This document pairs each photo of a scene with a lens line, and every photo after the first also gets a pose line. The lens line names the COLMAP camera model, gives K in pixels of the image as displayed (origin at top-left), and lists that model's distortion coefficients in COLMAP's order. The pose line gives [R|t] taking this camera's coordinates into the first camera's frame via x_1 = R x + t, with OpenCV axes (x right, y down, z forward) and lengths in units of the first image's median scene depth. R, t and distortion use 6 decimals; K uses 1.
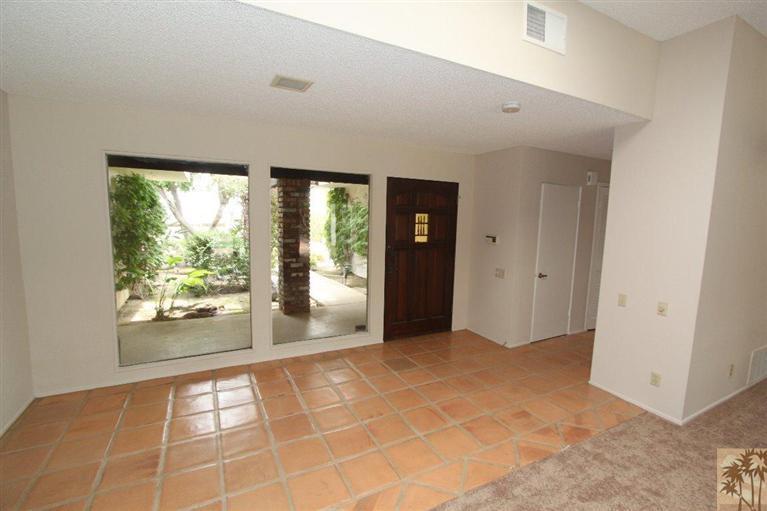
lens RADIAL K [[353.6, 0, 387.4], [0, 353.6, 257.7], [0, 0, 1]] dist [0.000106, 0.000140]
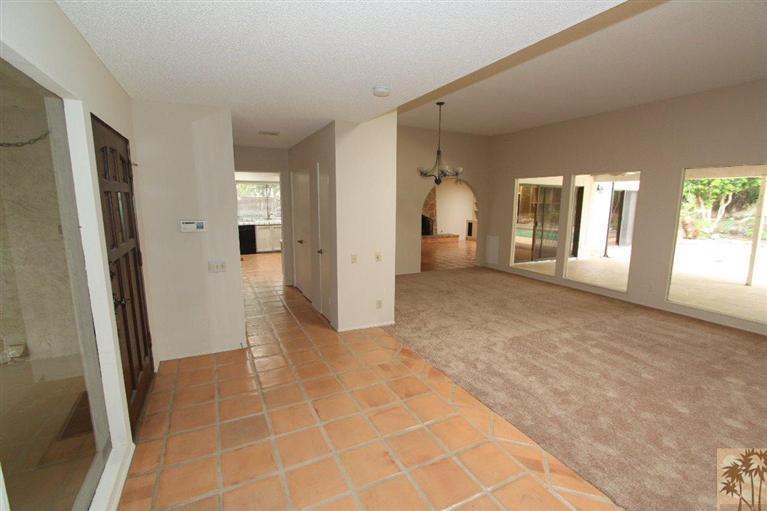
lens RADIAL K [[353.6, 0, 387.4], [0, 353.6, 257.7], [0, 0, 1]] dist [0.000106, 0.000140]
pose [[0.027629, -0.191416, 0.981120, -0.697576], [0.113604, 0.975737, 0.187167, -0.128704], [-0.993142, 0.106288, 0.048705, 0.893087]]
